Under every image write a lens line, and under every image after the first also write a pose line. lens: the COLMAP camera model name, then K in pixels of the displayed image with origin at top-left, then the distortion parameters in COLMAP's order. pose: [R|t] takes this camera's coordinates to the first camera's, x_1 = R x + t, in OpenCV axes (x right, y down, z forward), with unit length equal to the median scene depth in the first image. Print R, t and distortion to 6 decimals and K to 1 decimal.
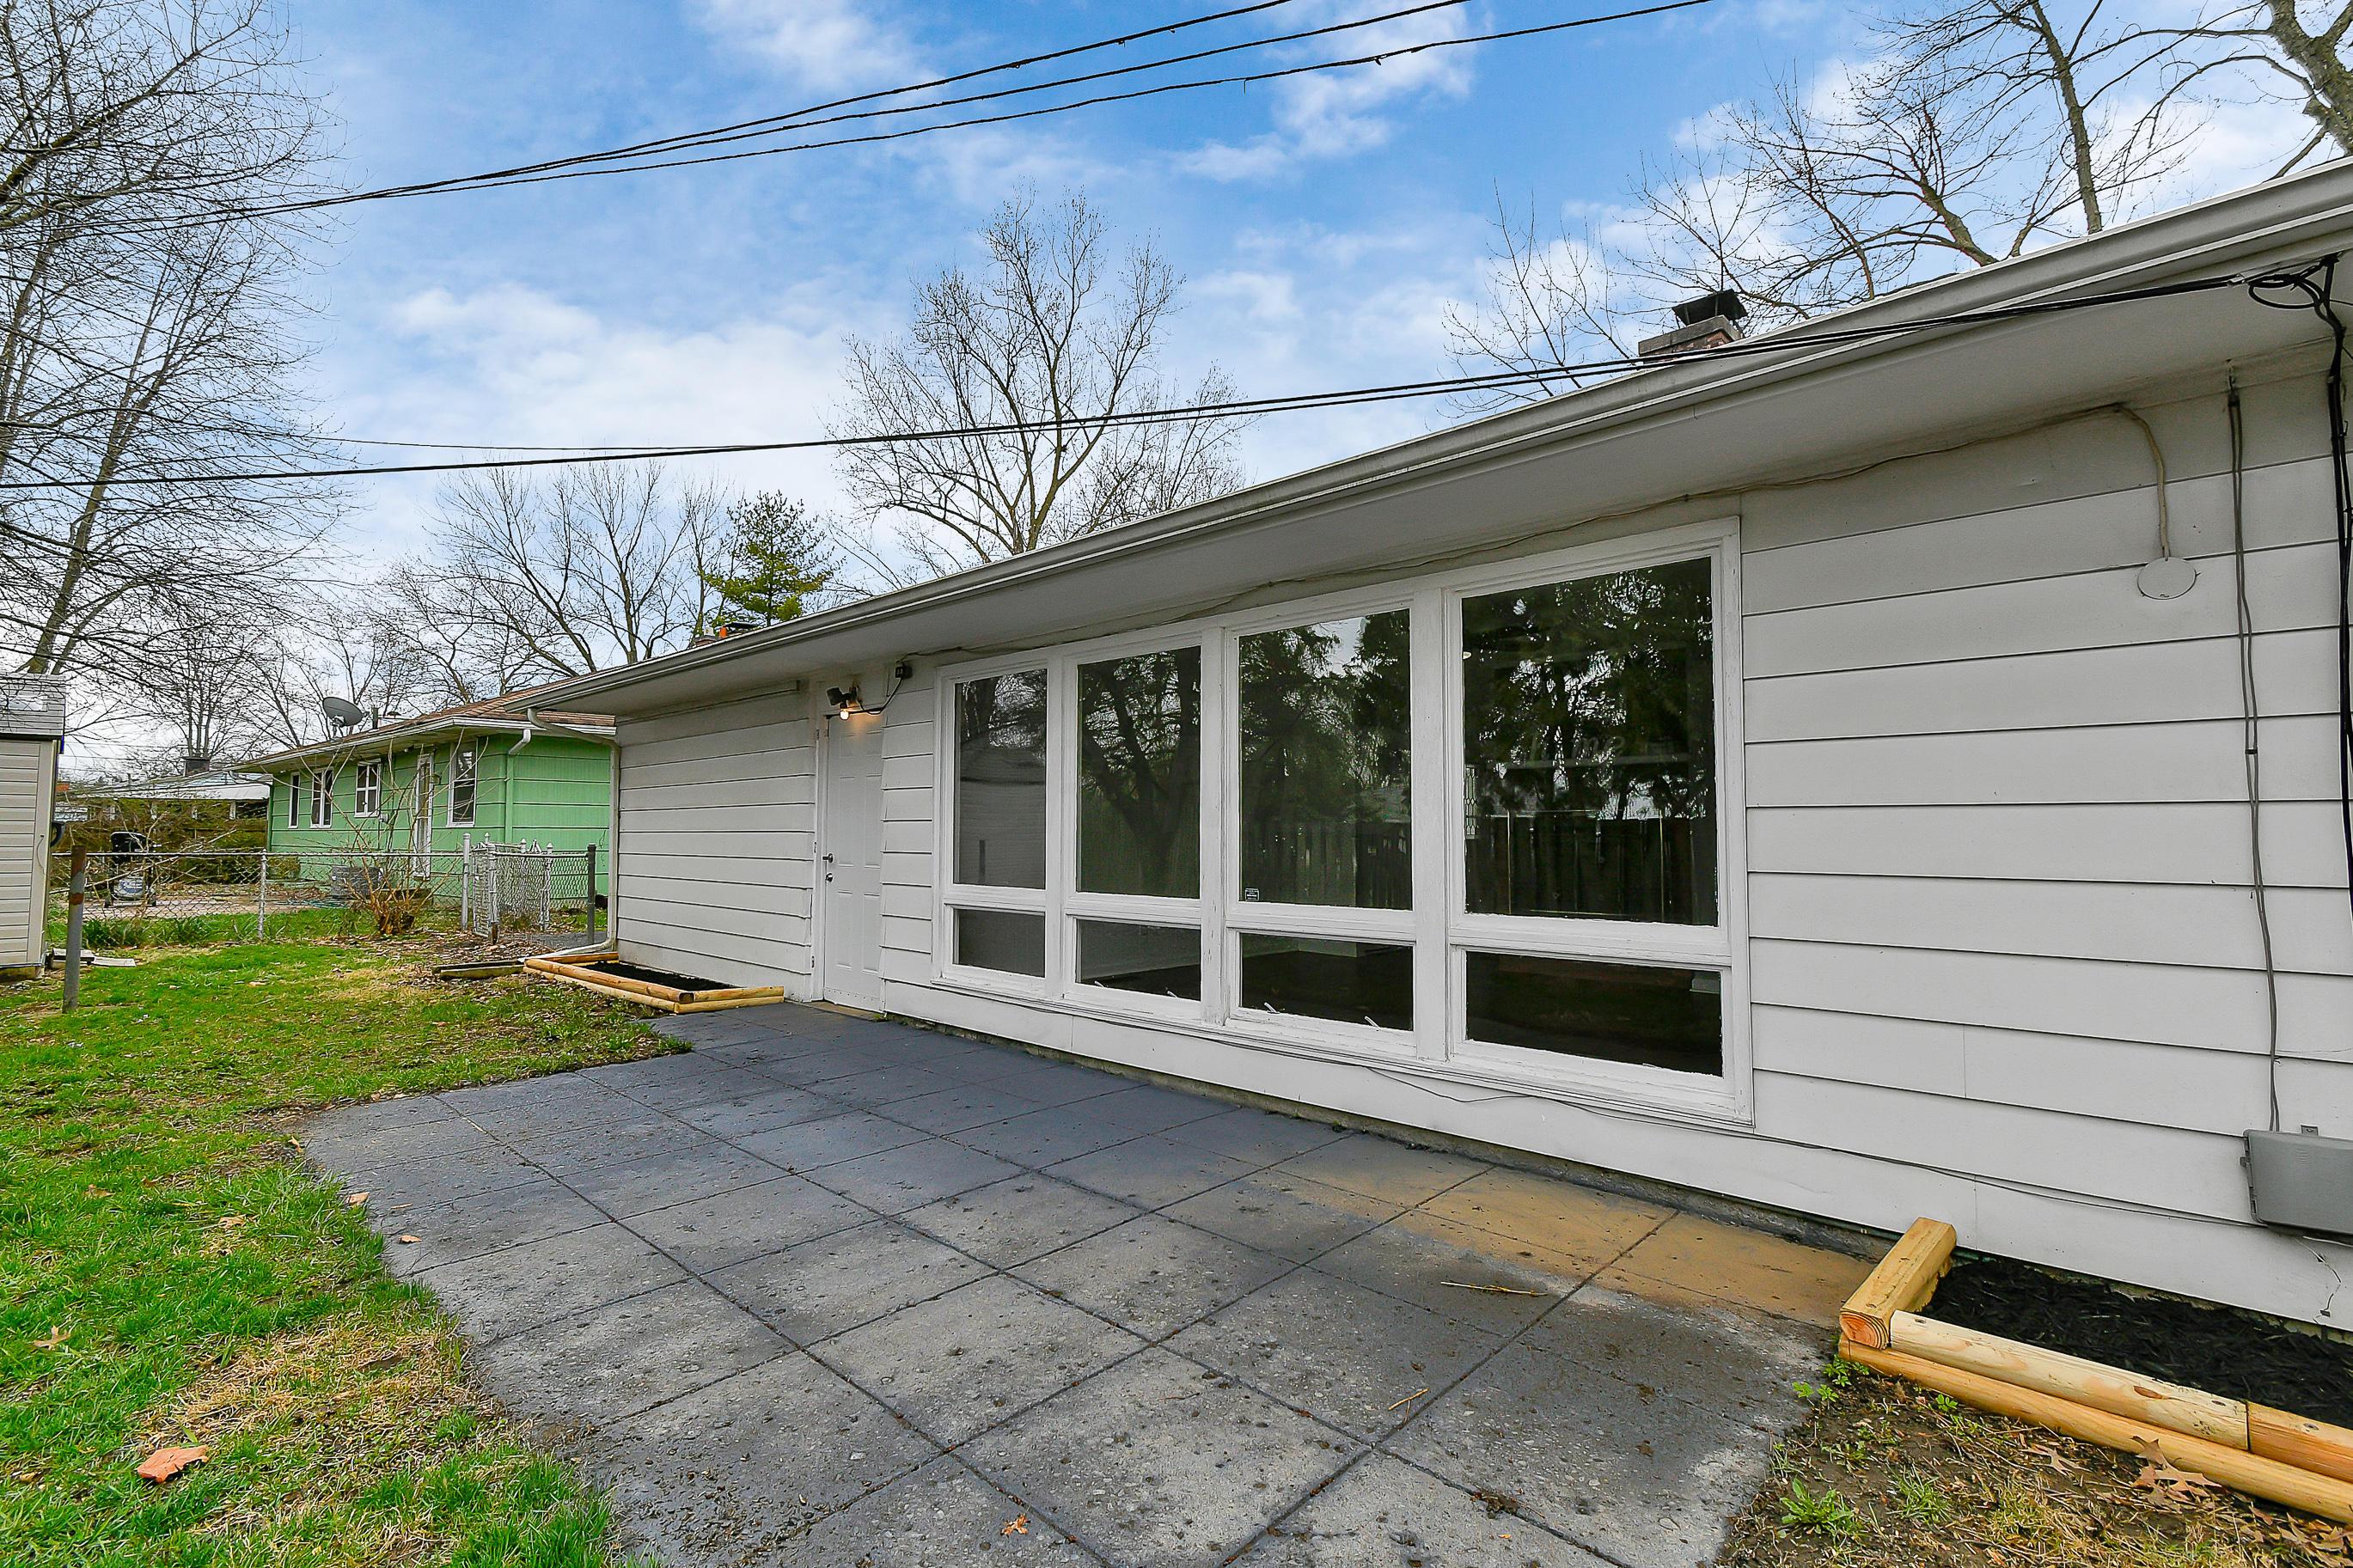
lens RADIAL K [[1046.1, 0, 1176.5], [0, 1046.1, 784.0], [0, 0, 1]] dist [0.016796, -0.000047]
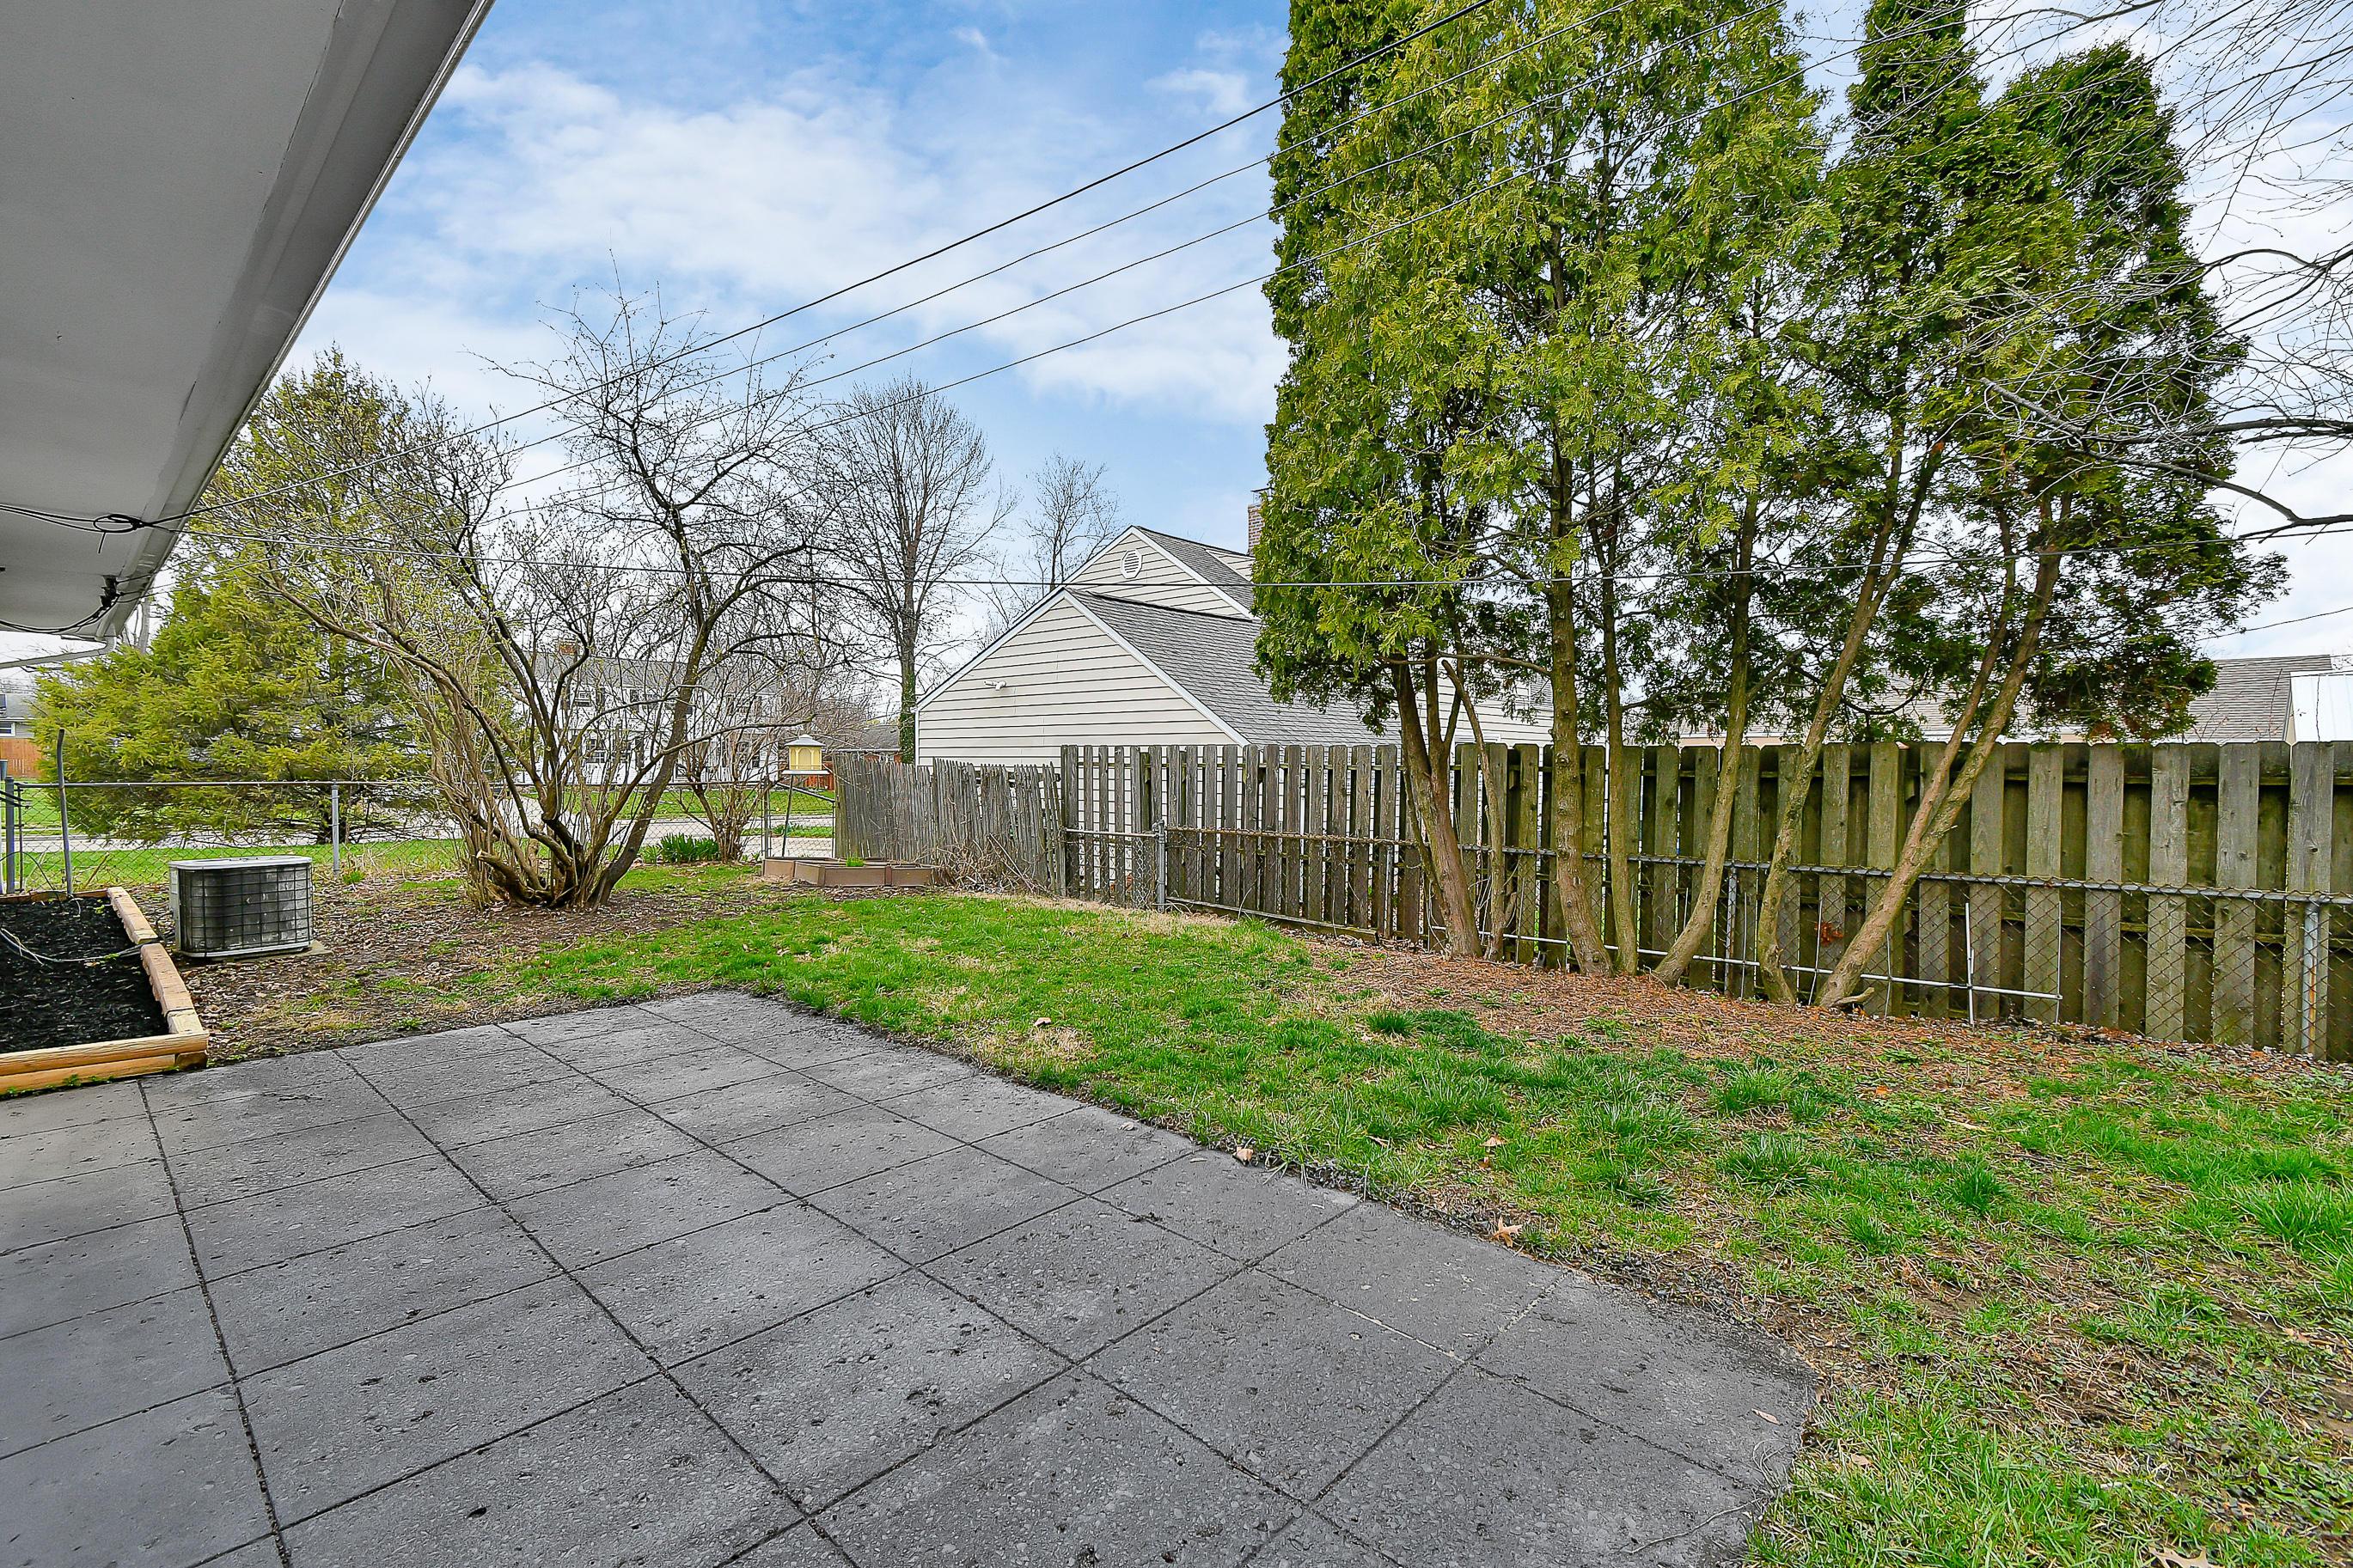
lens RADIAL K [[1046.1, 0, 1176.5], [0, 1046.1, 784.0], [0, 0, 1]] dist [0.016796, -0.000047]
pose [[-0.999979, -0.005342, -0.003602, -0.620813], [-0.005272, 0.999800, -0.019296, 0.059427], [0.003705, -0.019277, -0.999807, 1.738926]]
